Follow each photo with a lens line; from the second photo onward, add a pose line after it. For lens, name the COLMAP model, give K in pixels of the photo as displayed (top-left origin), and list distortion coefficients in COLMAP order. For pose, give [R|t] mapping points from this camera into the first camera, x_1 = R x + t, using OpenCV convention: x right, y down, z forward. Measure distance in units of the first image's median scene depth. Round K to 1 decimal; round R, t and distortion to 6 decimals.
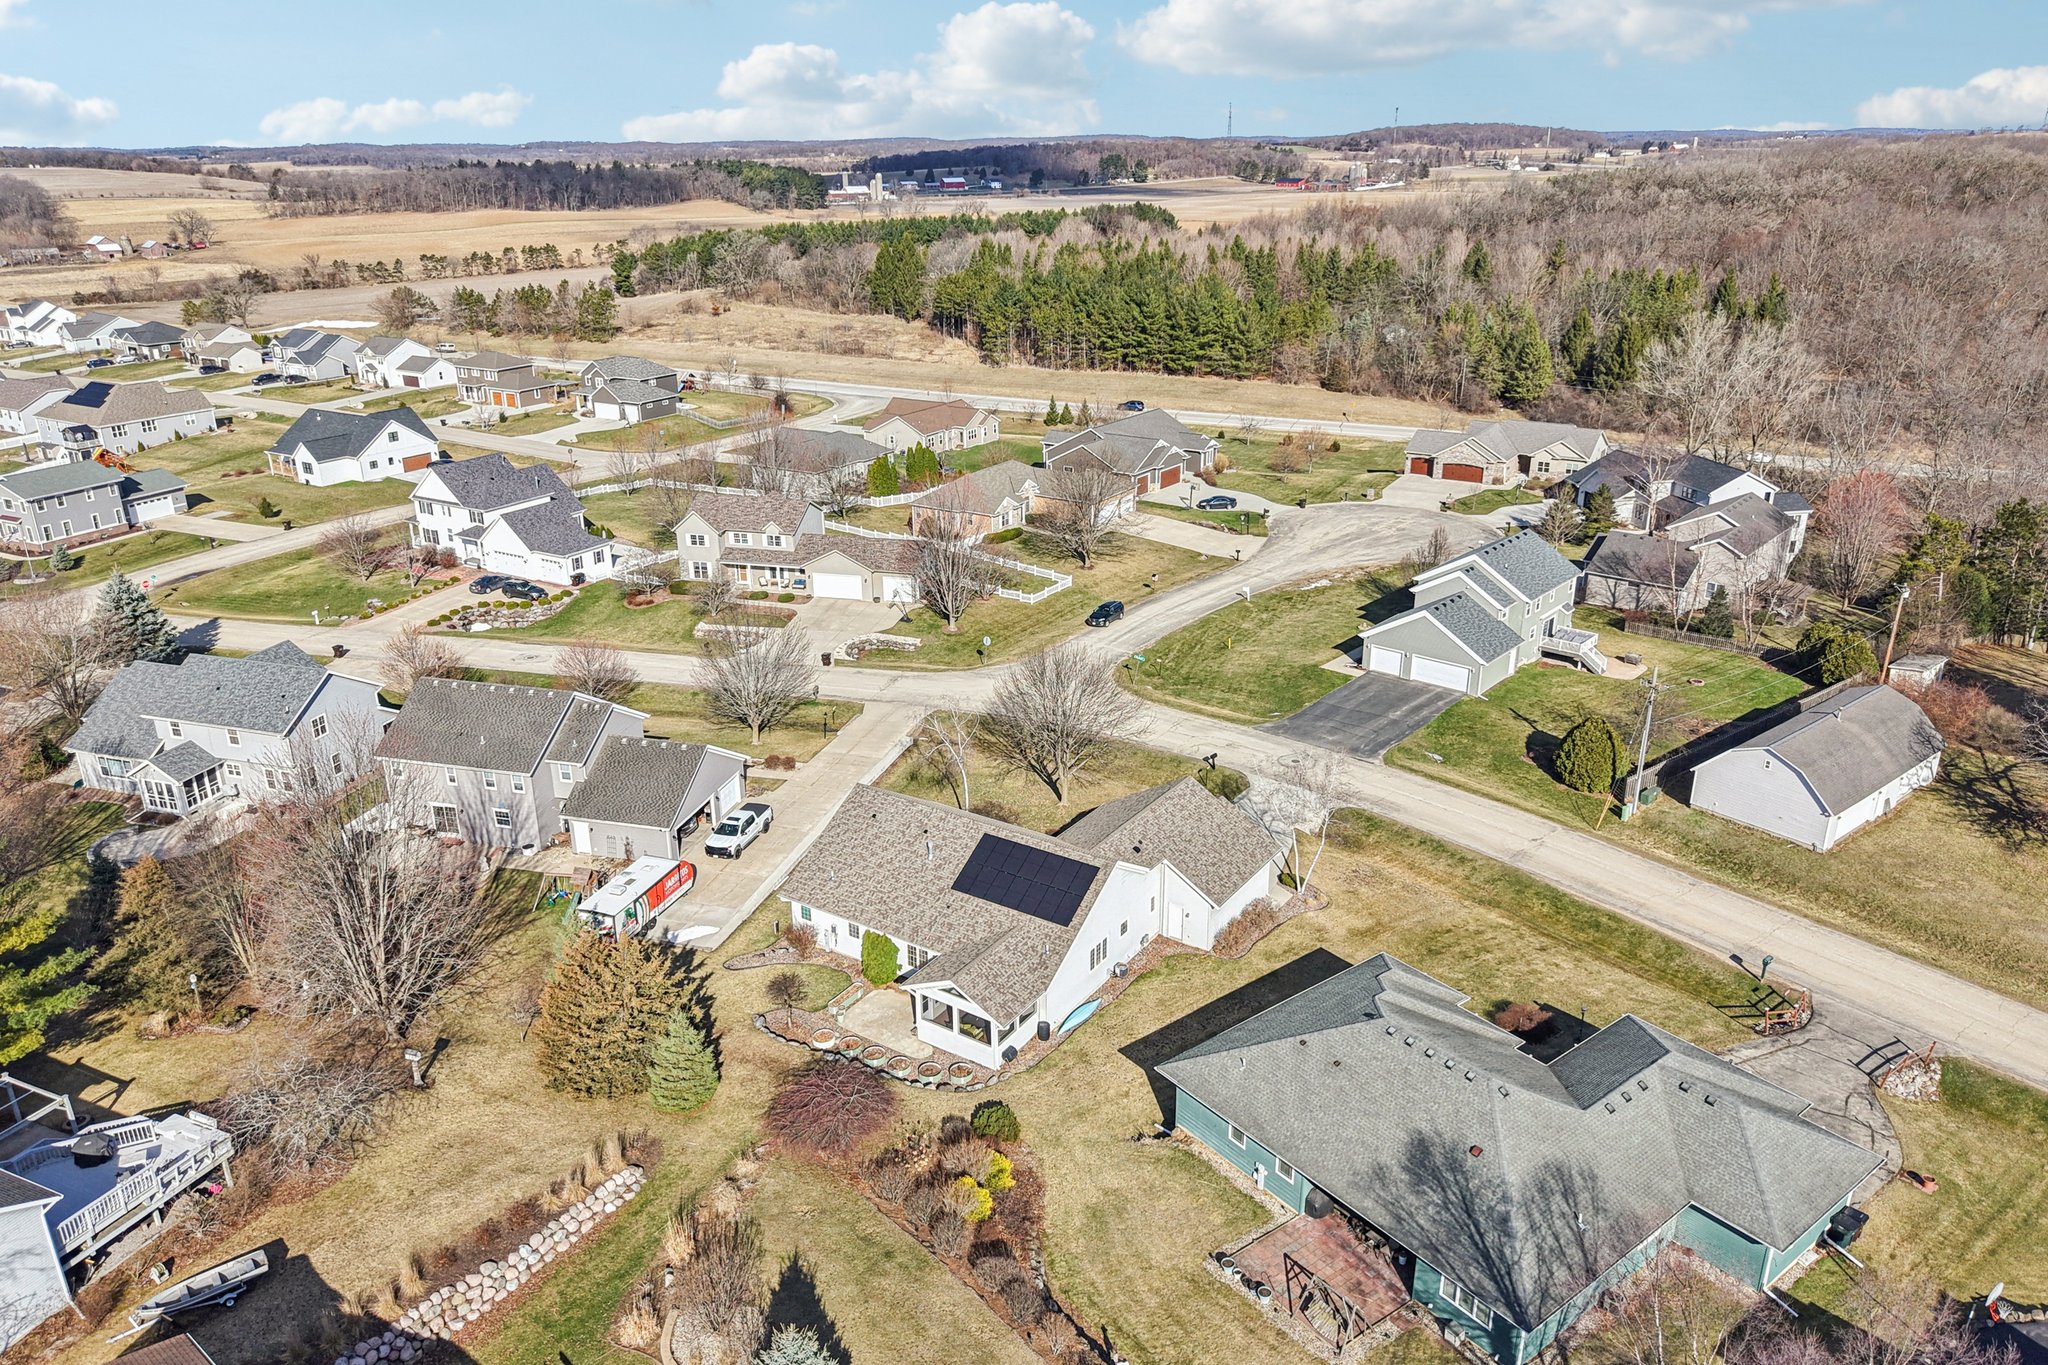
lens RADIAL K [[1424.5, 0, 1024.0], [0, 1424.5, 682.5], [0, 0, 1]] dist [0.065906, -0.097179]
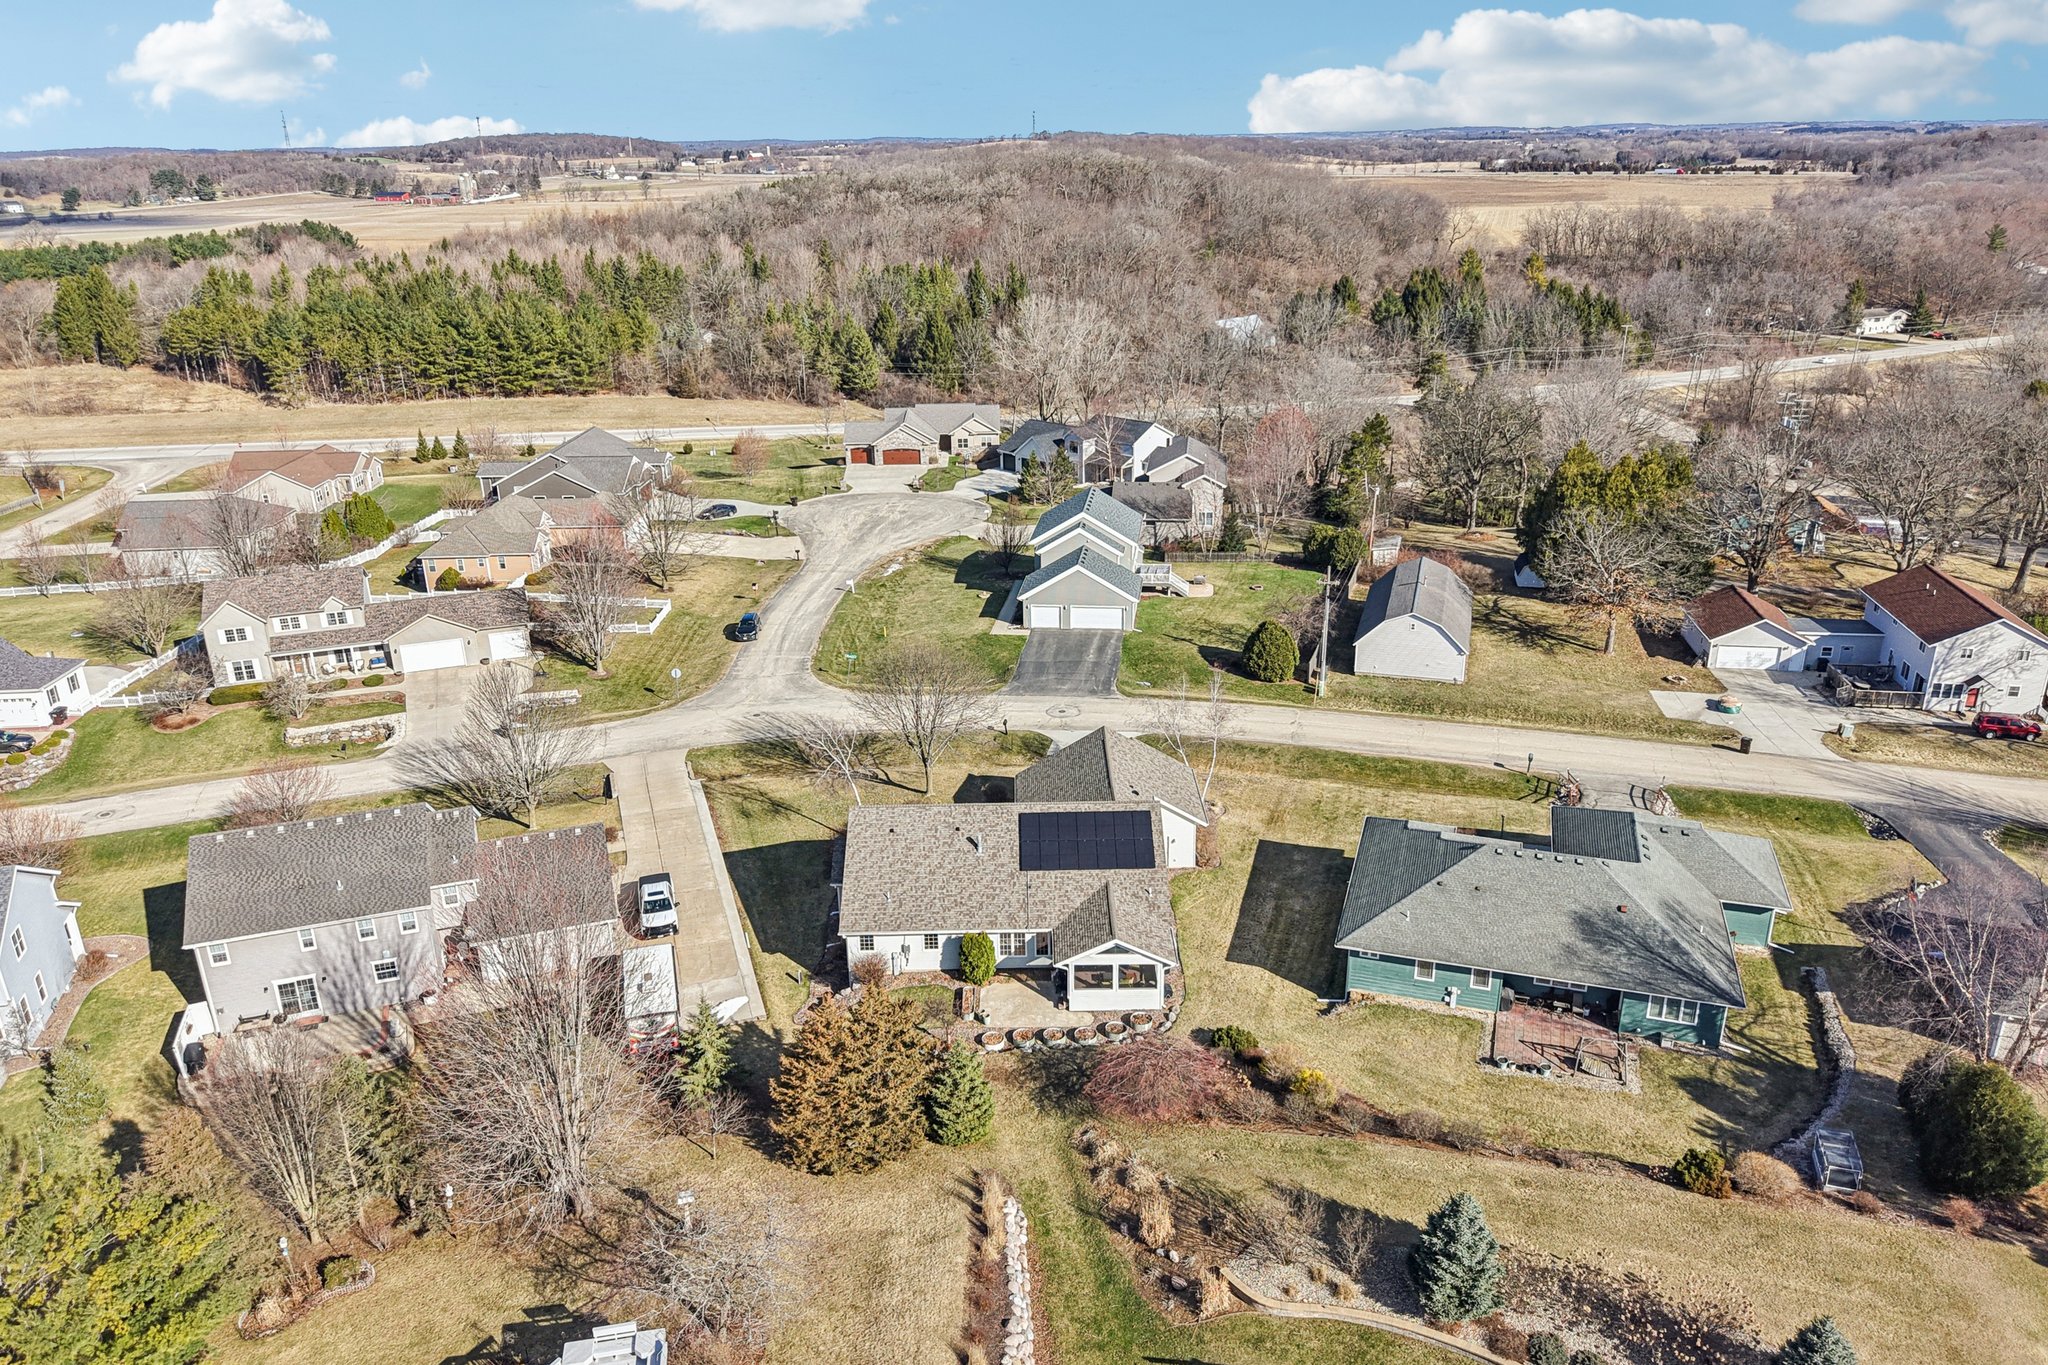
lens RADIAL K [[1444.3, 0, 1024.0], [0, 1444.3, 682.5], [0, 0, 1]] dist [0.069533, -0.107618]
pose [[0.824719, -0.203296, 0.527740, -0.299889], [0.209039, 0.976651, 0.049553, -0.020035], [-0.525492, 0.069451, 0.847959, 0.058101]]
